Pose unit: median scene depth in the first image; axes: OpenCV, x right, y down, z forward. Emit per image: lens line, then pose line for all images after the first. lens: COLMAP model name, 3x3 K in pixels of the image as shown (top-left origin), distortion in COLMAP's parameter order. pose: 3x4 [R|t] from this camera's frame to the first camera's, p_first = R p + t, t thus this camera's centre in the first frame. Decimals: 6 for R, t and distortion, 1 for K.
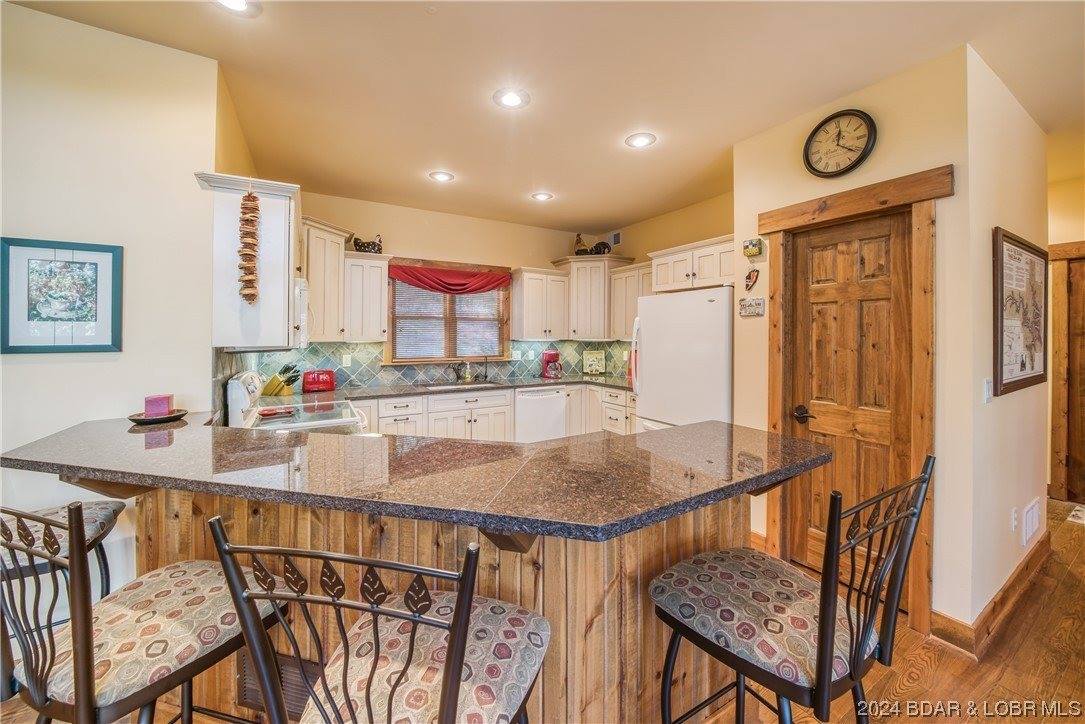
lens RADIAL K [[398.7, 0, 542.2], [0, 398.7, 332.9], [0, 0, 1]] dist [-0.011927, 0.000037]
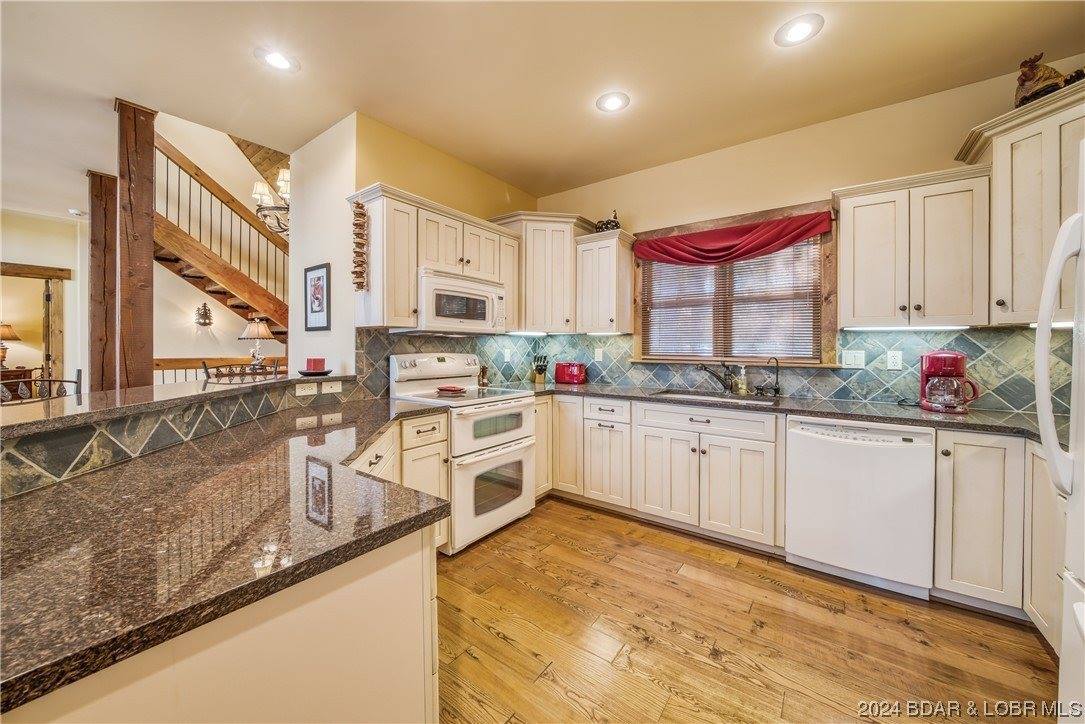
lens RADIAL K [[390.0, 0, 547.5], [0, 390.0, 348.1], [0, 0, 1]] dist [-0.013379, 0.000113]
pose [[0.406744, 0.005140, -0.913528, 0.299222], [-0.000978, 0.999986, 0.005191, 0.048607], [0.913542, -0.001217, 0.406743, 0.508853]]
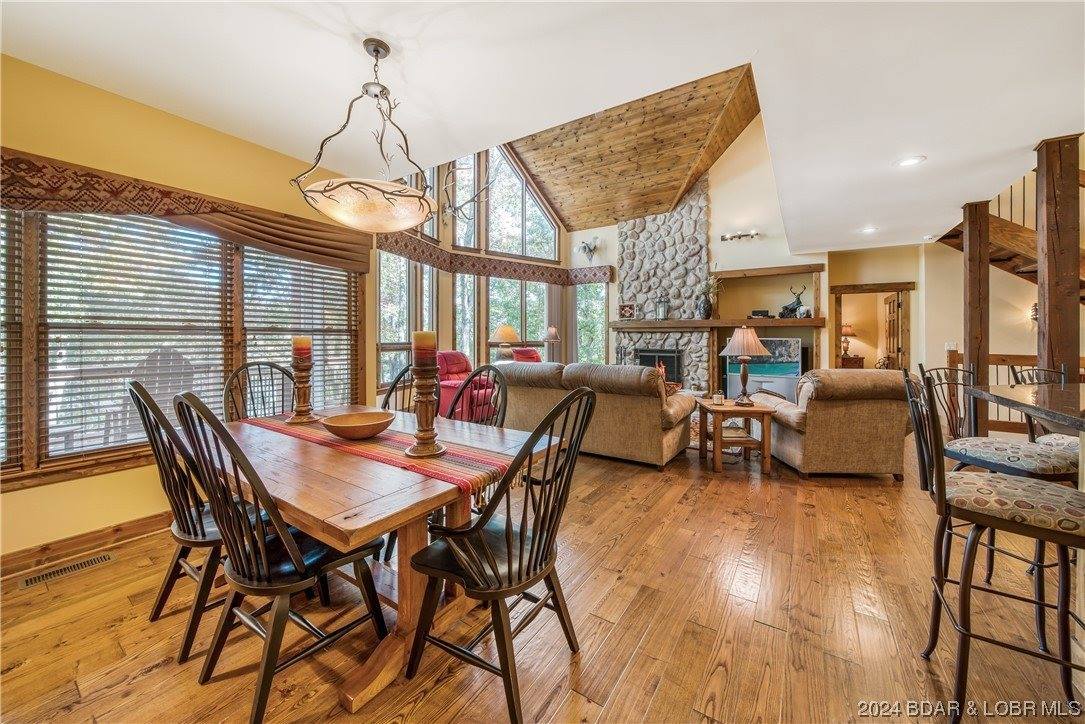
lens RADIAL K [[394.0, 0, 543.6], [0, 394.0, 337.1], [0, 0, 1]] dist [-0.015549, 0.000107]
pose [[-0.895634, -0.003849, -0.444775, 0.647270], [-0.003973, 0.999992, -0.000652, 0.037560], [0.444774, 0.001183, -0.895642, 0.361264]]
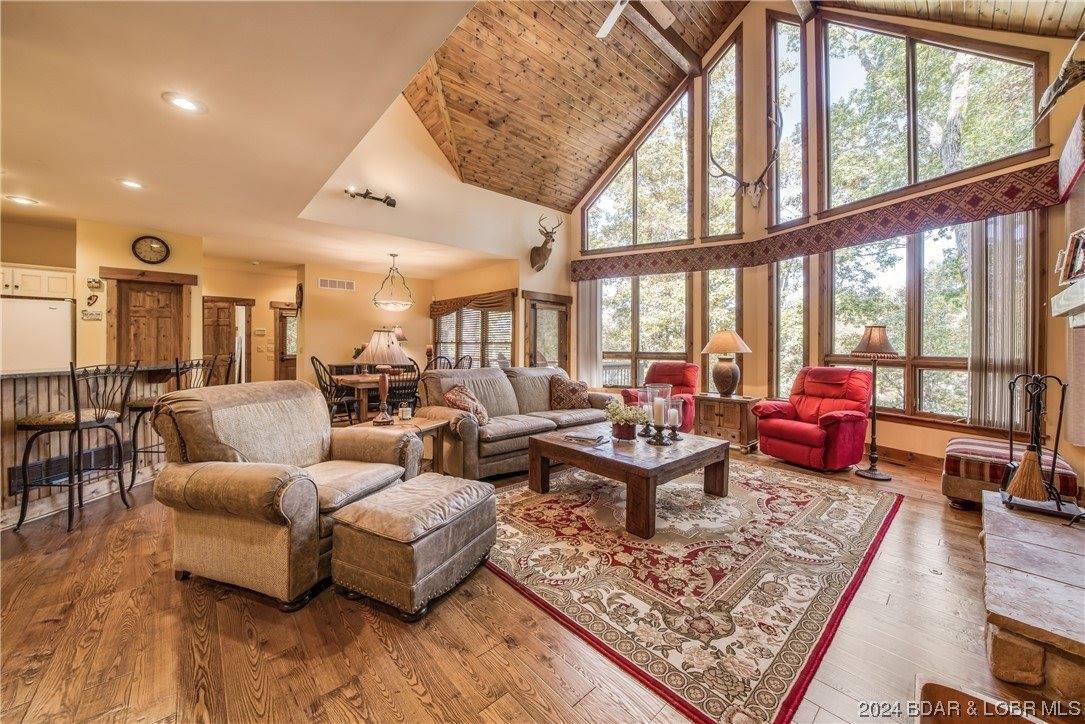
lens RADIAL K [[396.3, 0, 542.5], [0, 396.3, 345.7], [0, 0, 1]] dist [-0.011133, 0.000216]
pose [[-0.208616, 0.002022, 0.977996, -1.122795], [-0.008835, 0.999953, -0.003952, 0.043539], [-0.977958, -0.009465, -0.208588, -0.441299]]
